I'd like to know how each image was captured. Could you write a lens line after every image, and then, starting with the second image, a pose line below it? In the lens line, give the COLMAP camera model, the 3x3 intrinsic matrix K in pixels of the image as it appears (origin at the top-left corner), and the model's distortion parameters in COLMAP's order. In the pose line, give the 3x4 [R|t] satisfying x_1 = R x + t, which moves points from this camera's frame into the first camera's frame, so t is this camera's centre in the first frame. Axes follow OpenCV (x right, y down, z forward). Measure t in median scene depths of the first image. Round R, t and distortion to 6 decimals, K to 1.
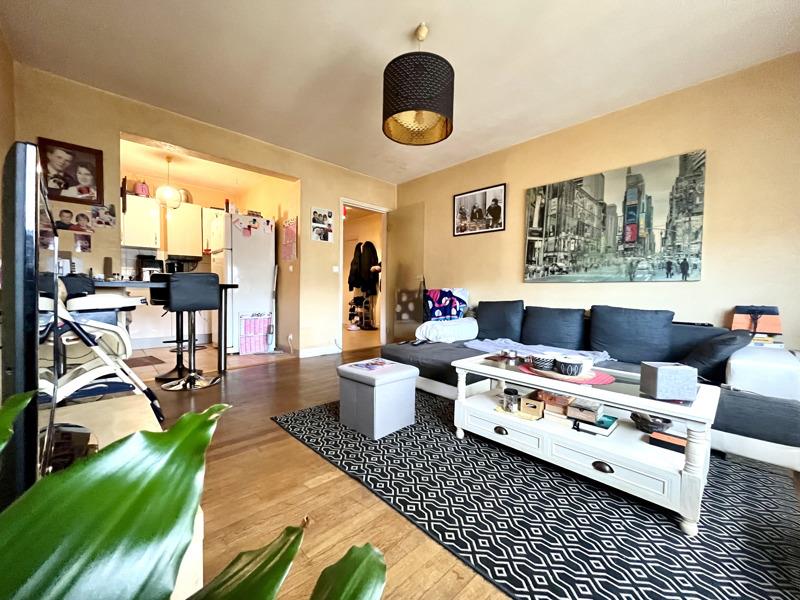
lens RADIAL K [[322.8, 0, 398.5], [0, 322.8, 299.4], [0, 0, 1]] dist [-0.001218, 0.000004]
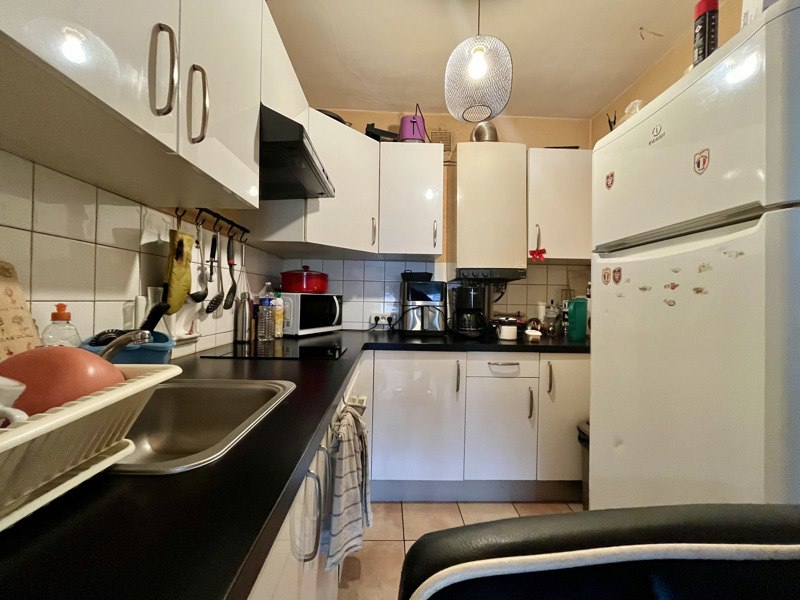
lens RADIAL K [[322.8, 0, 398.5], [0, 322.8, 298.5], [0, 0, 1]] dist [-0.001218, 0.000004]
pose [[0.749694, -0.003508, -0.661775, -0.555013], [-0.026153, 0.999048, -0.034923, -0.092730], [0.661267, 0.043488, 0.748889, 0.714850]]
